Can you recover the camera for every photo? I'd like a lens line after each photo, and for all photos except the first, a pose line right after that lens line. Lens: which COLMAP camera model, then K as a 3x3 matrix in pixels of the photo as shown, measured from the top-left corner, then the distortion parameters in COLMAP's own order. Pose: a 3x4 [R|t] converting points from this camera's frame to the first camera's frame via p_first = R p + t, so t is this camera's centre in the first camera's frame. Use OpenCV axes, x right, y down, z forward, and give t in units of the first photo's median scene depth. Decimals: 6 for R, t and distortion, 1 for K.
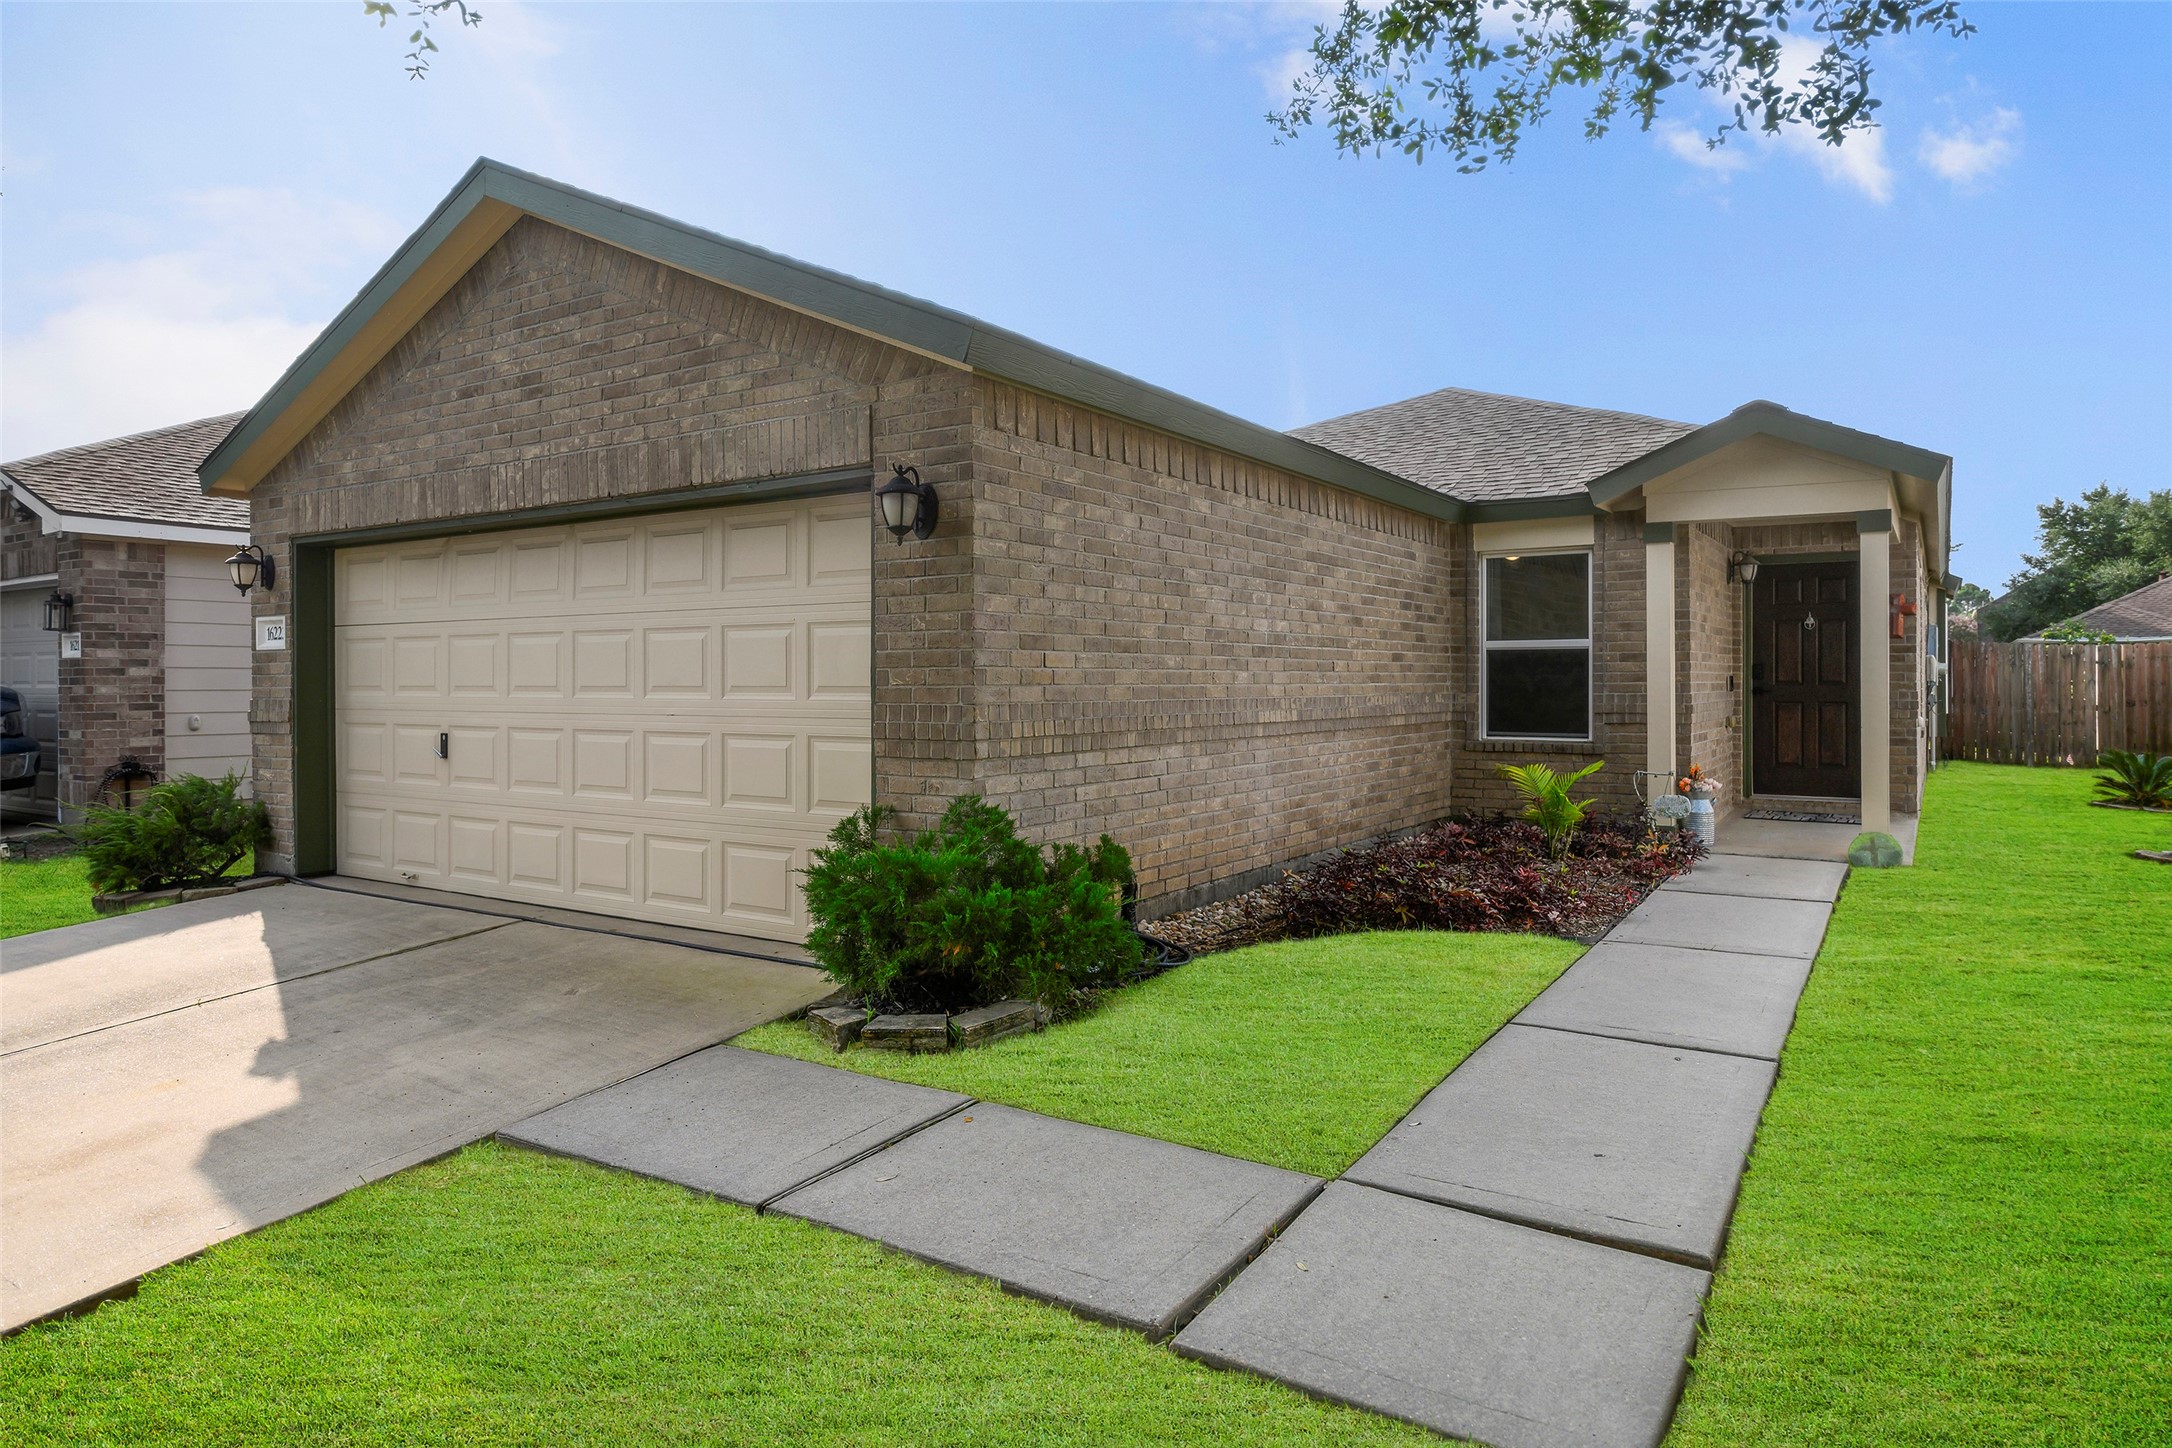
lens RADIAL K [[1277.5, 0, 1084.6], [0, 1277.5, 659.8], [0, 0, 1]] dist [0.001971, 0.000251]
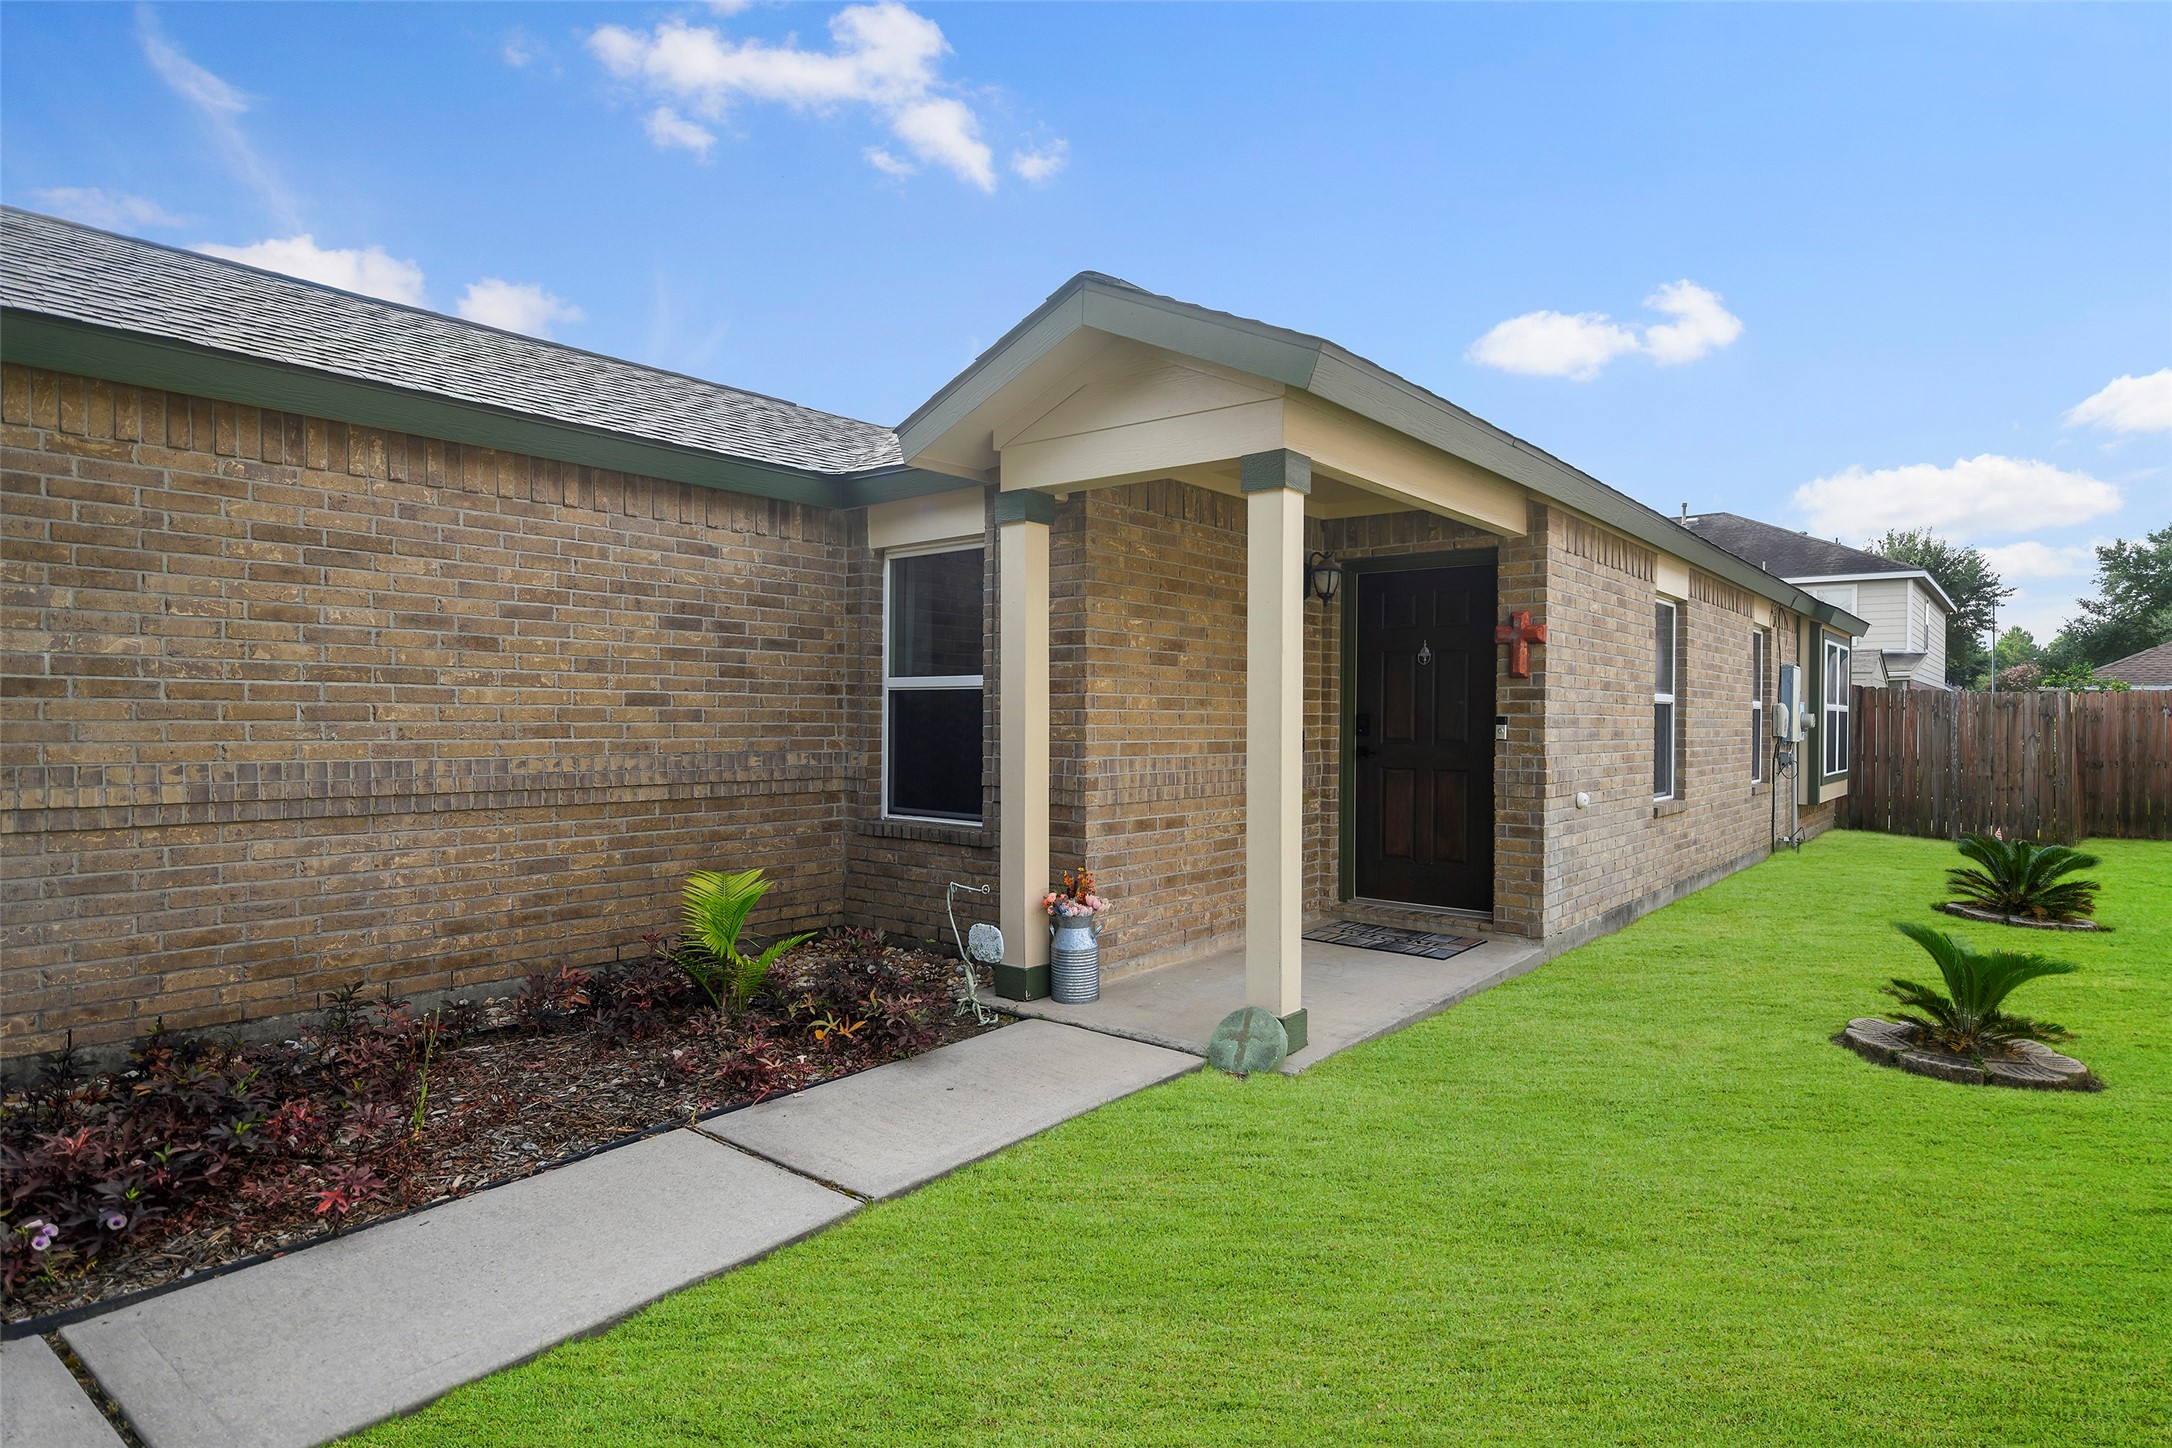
lens RADIAL K [[1137.6, 0, 1086.0], [0, 1137.6, 724.0], [0, 0, 1]] dist [-0.001909, -0.000617]
pose [[0.993678, 0.008976, -0.111912, 0.319347], [-0.006913, 0.999799, 0.018809, -0.001143], [0.112058, -0.017916, 0.993540, 0.257759]]
